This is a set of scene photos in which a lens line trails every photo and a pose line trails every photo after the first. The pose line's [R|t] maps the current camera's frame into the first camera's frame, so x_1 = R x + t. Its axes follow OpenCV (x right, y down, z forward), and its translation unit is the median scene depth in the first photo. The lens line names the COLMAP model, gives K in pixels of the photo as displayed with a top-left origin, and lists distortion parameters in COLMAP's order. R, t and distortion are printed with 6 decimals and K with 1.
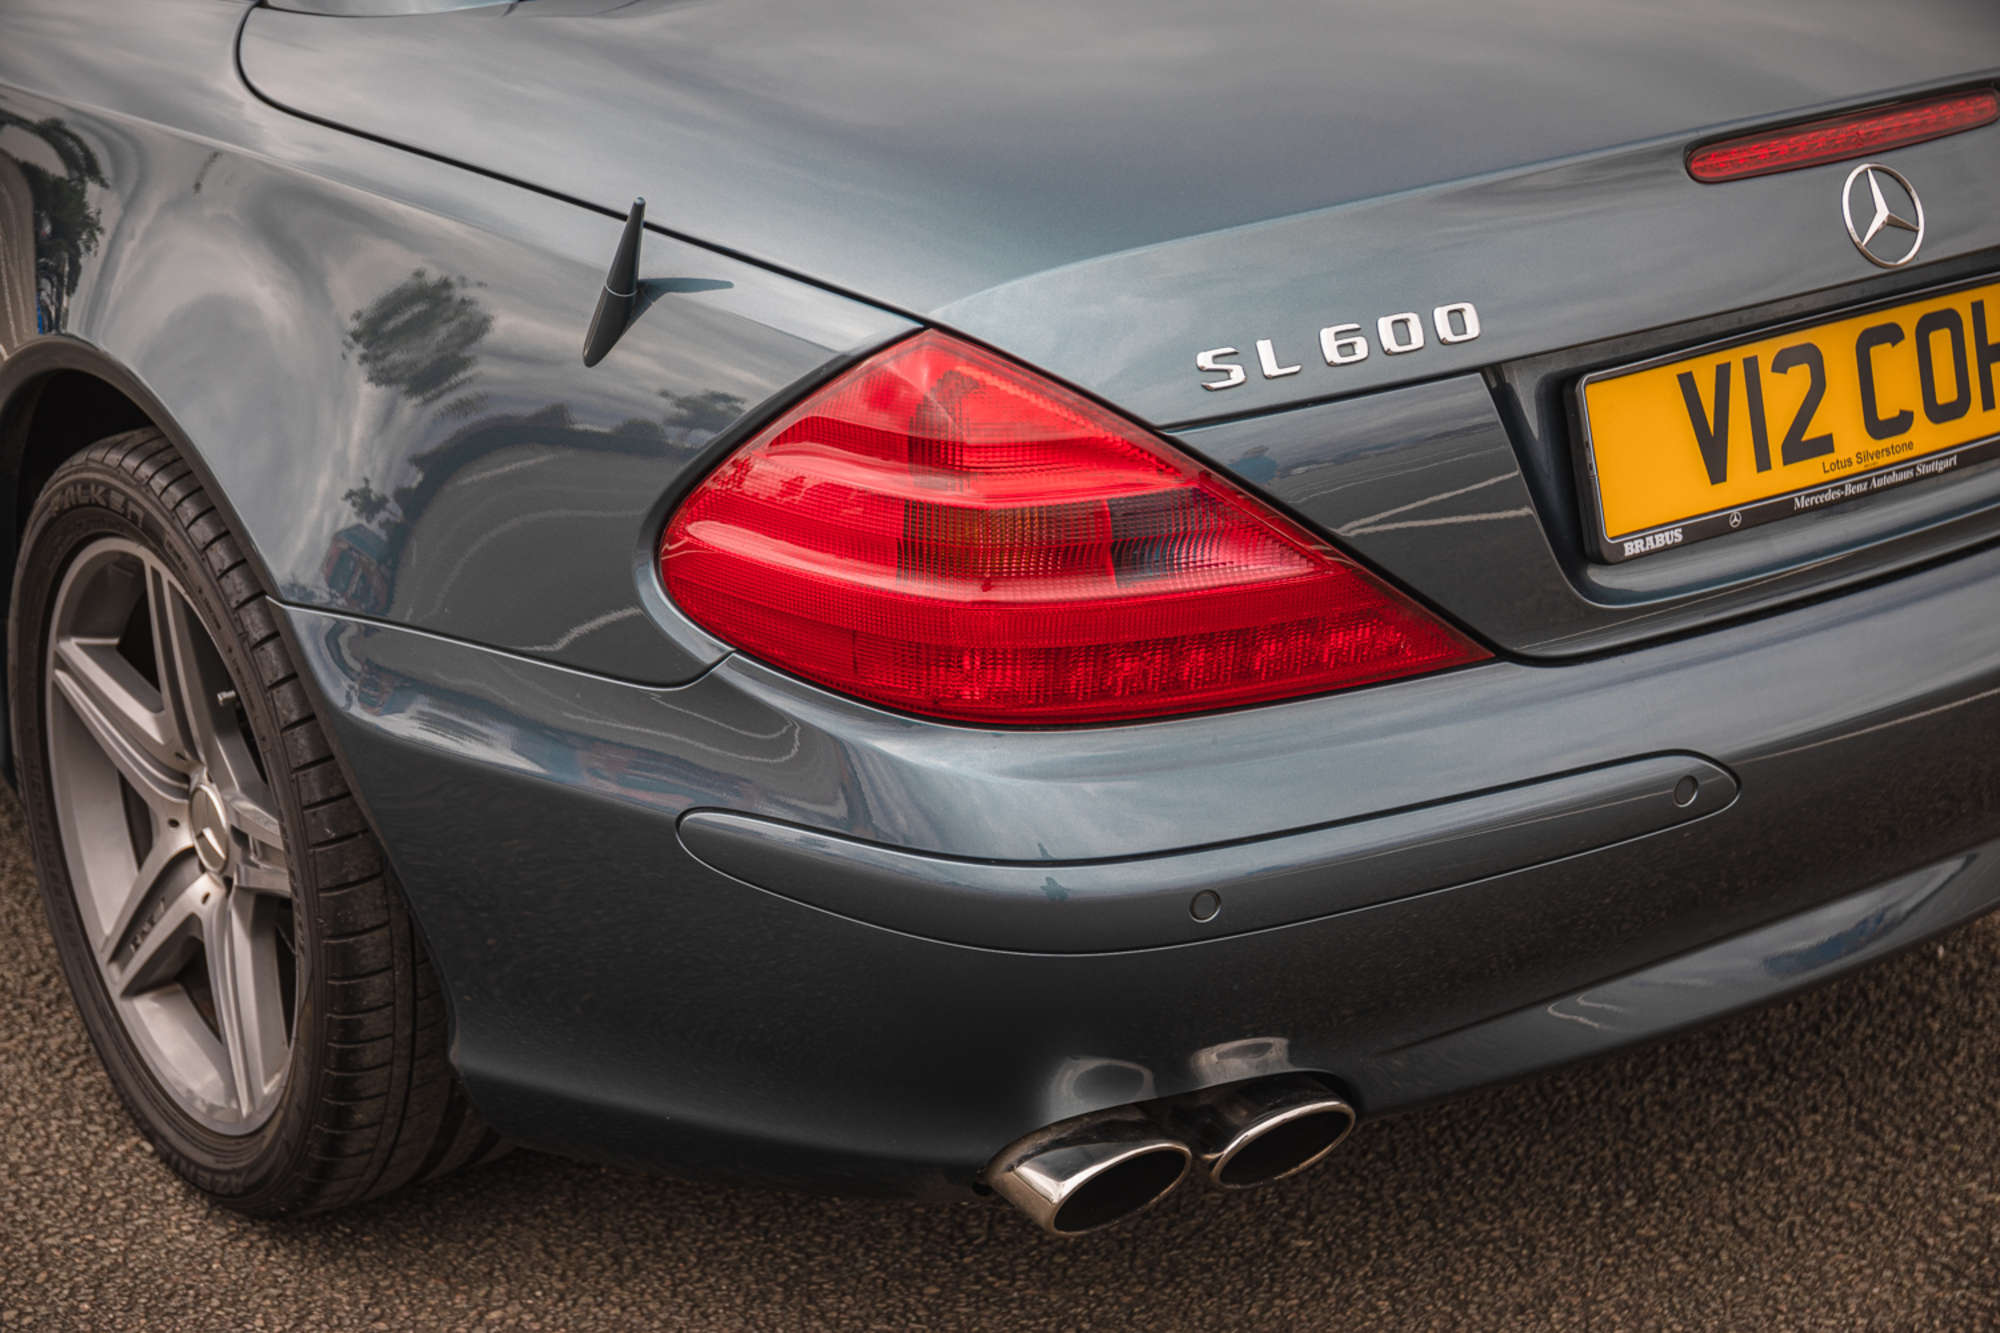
lens RADIAL K [[3302.8, 0, 1031.2], [0, 3302.8, 657.8], [0, 0, 1]] dist [0.090265, 0.000000]
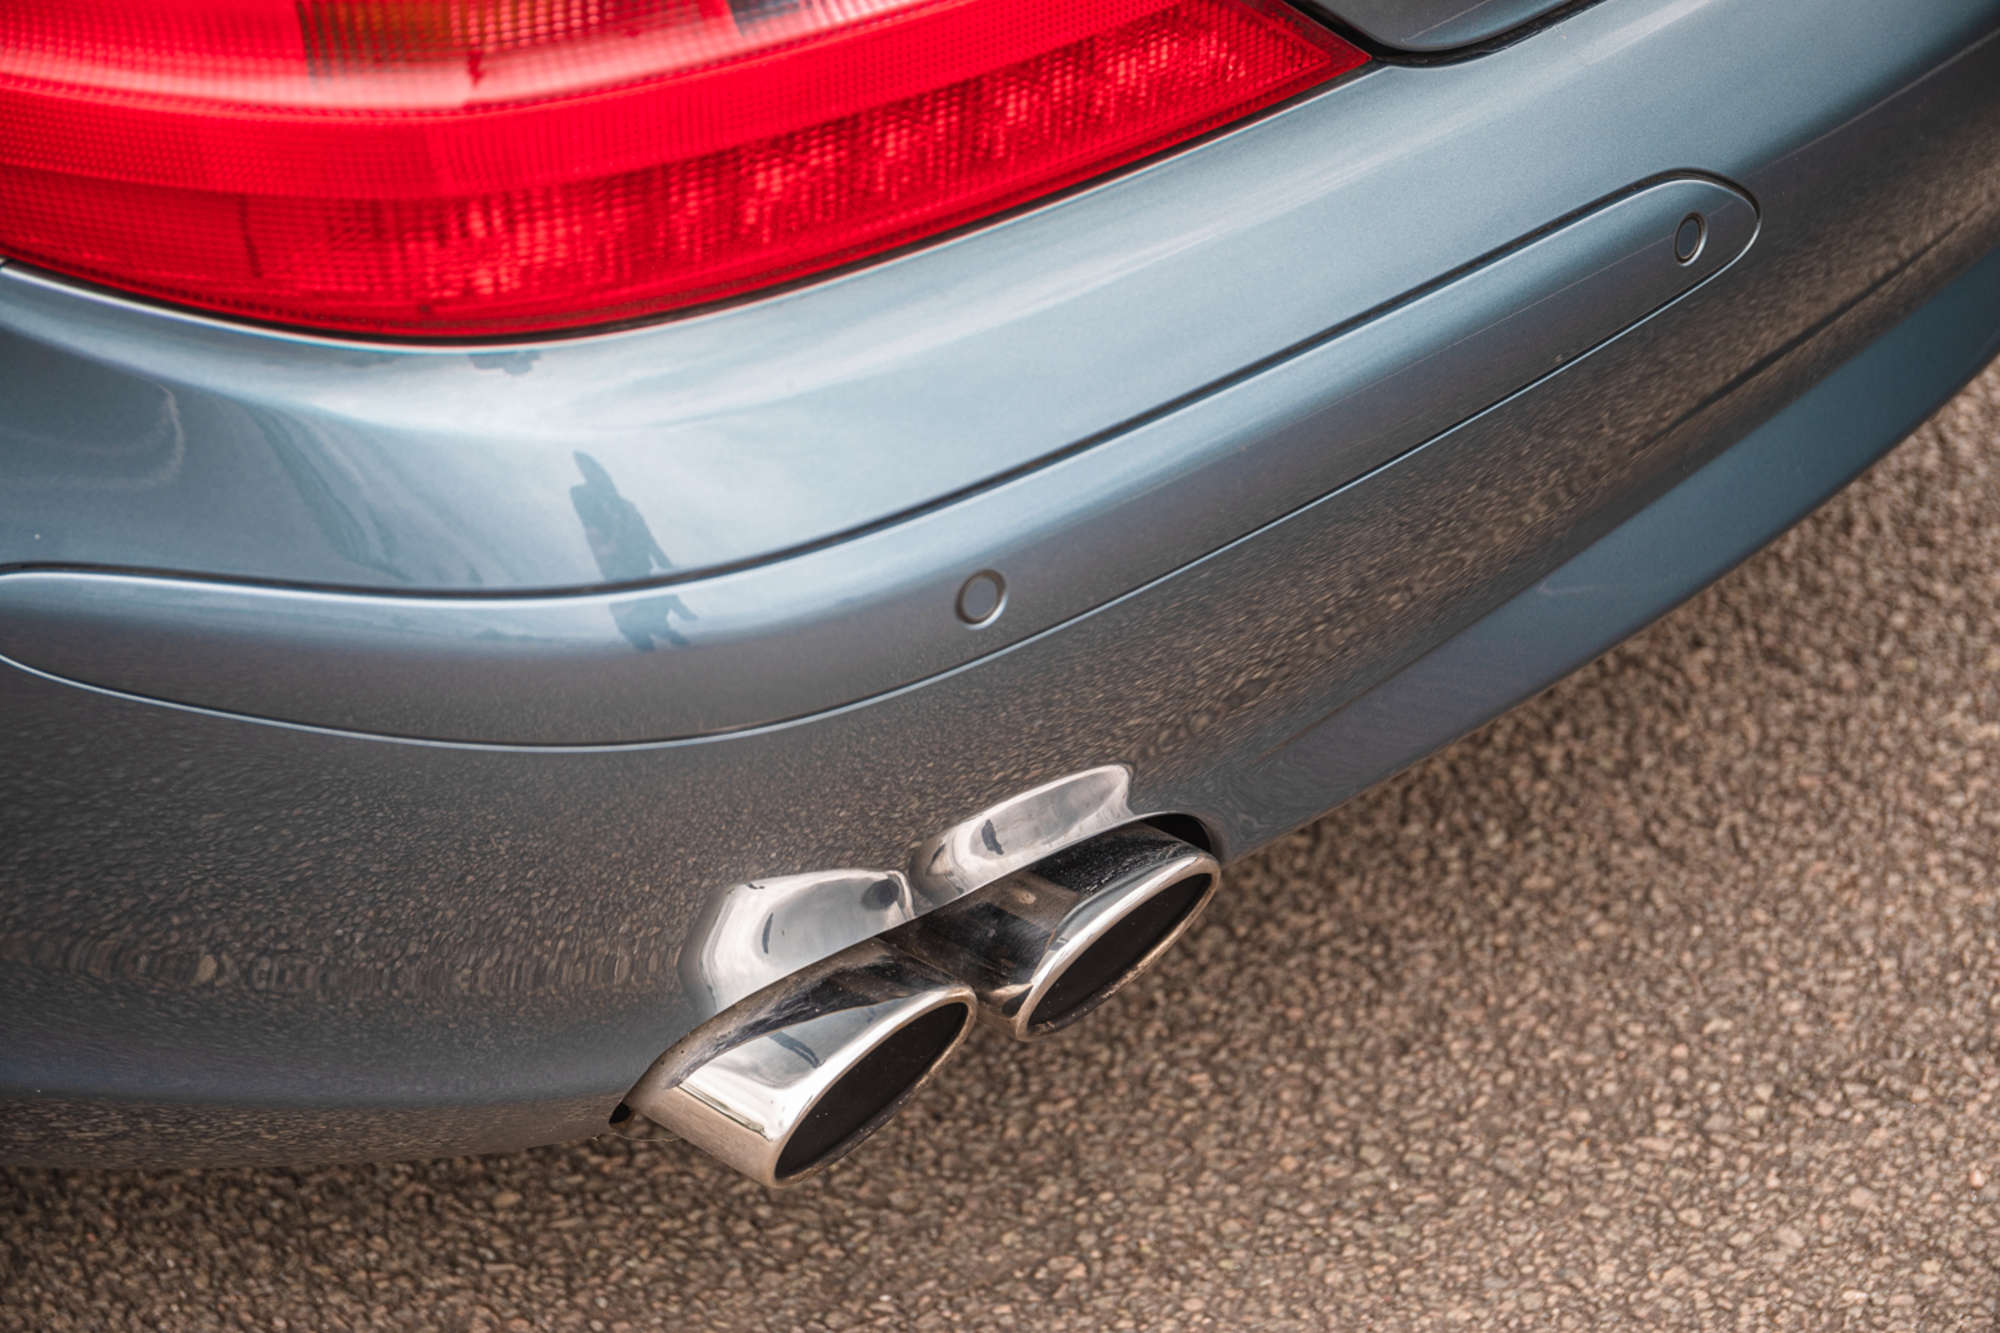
lens RADIAL K [[3663.0, 0, 1022.4], [0, 3663.0, 669.7], [0, 0, 1]] dist [0.108215, 0.000000]
pose [[0.969432, -0.178914, 0.167905, -0.034840], [0.150225, 0.973863, 0.170361, -0.012119], [-0.193997, -0.139930, 0.970971, 0.317842]]
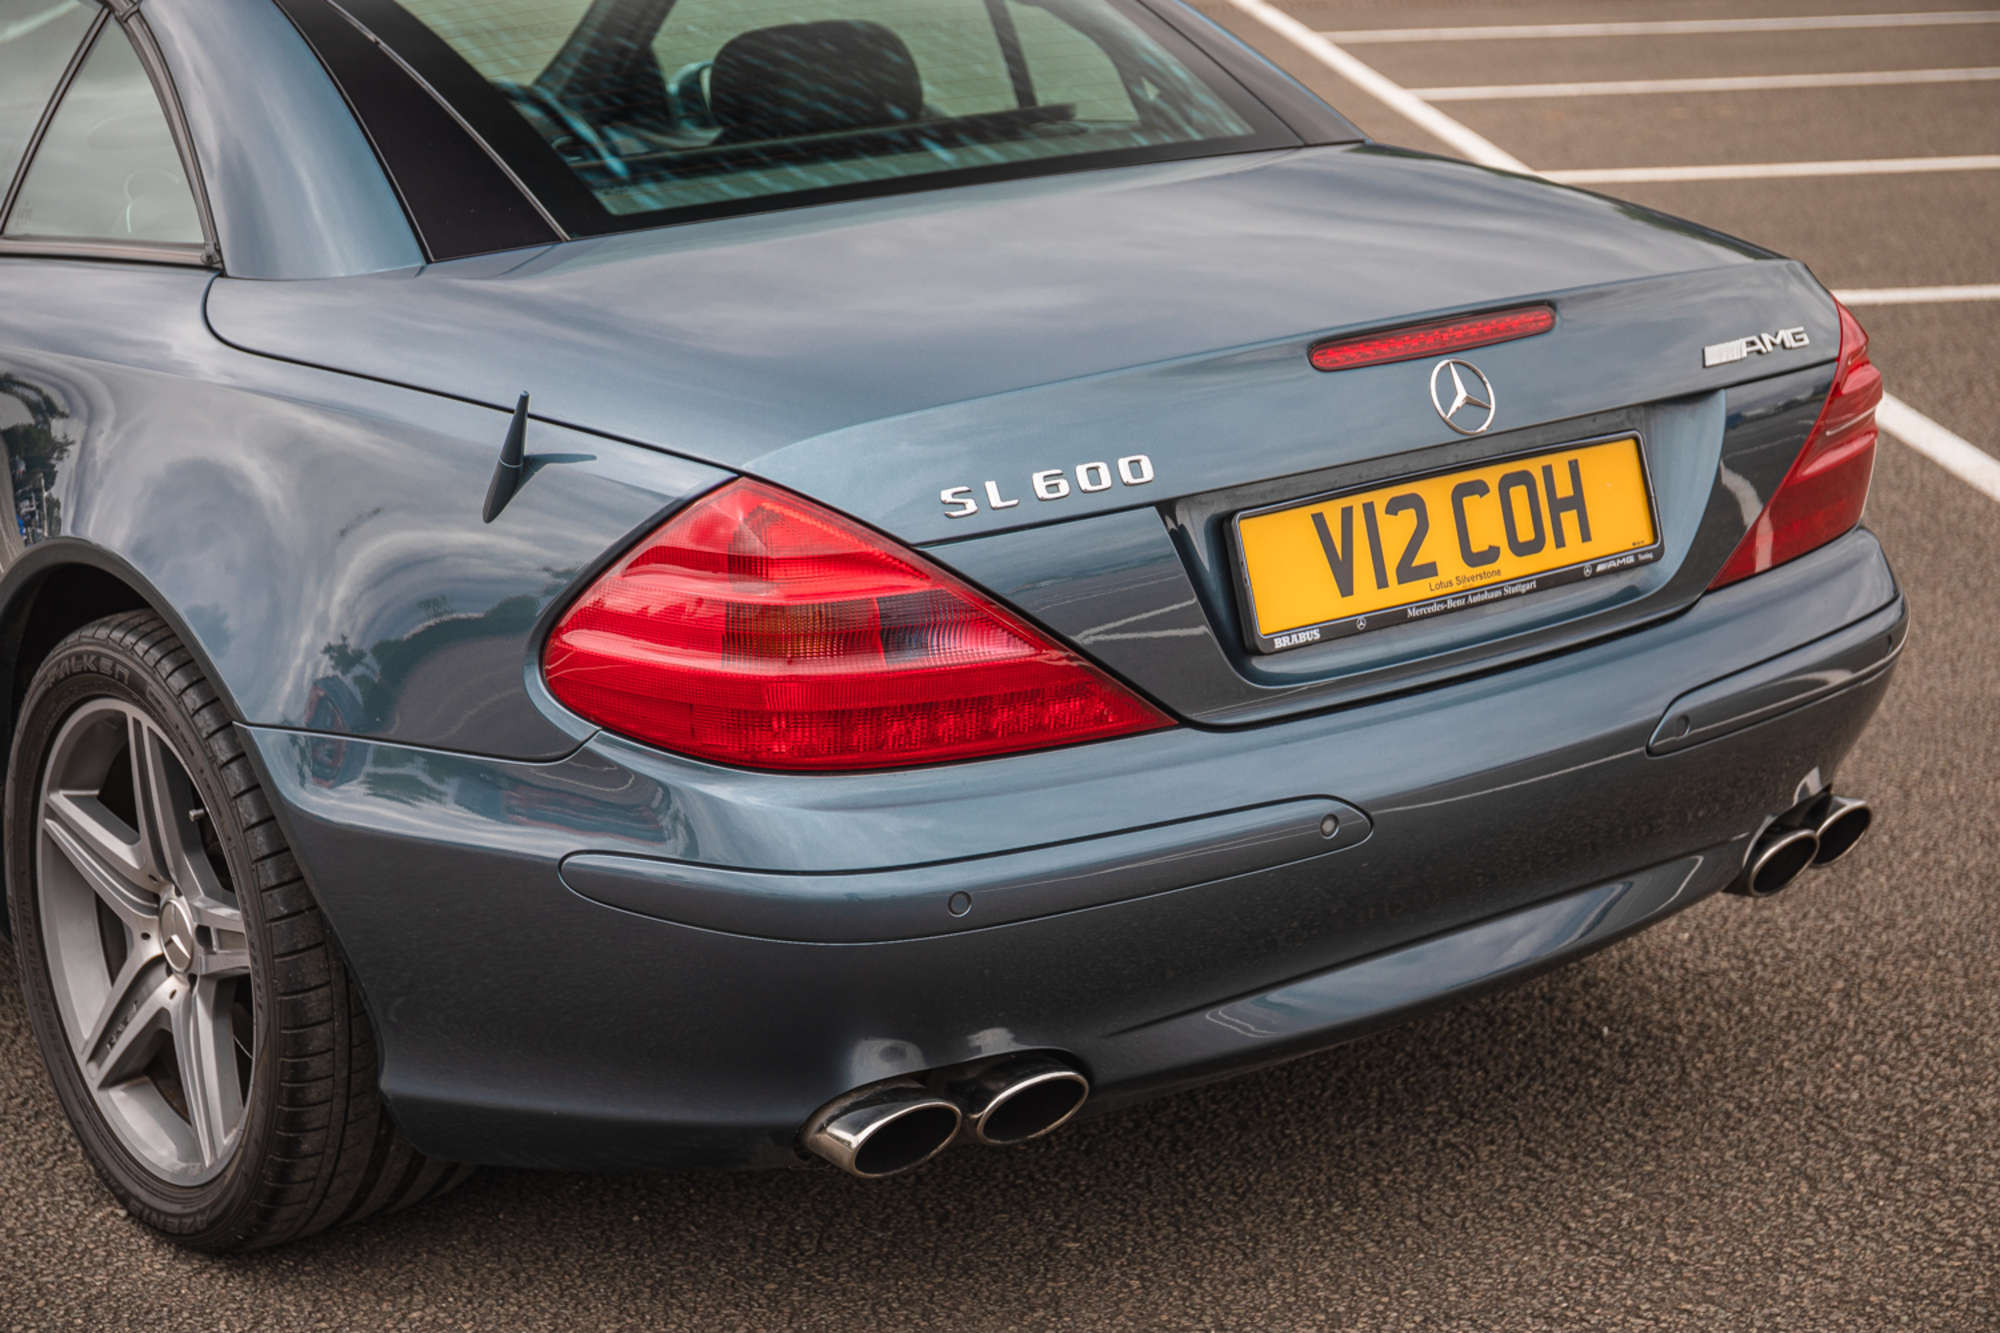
lens RADIAL K [[3302.8, 0, 1045.0], [0, 3302.8, 658.7], [0, 0, 1]] dist [0.090265, 0.000000]
pose [[0.998688, -0.026438, 0.043867, 0.024208], [0.030854, 0.994176, -0.103256, 0.089798], [-0.040882, 0.104474, 0.993687, -0.260781]]
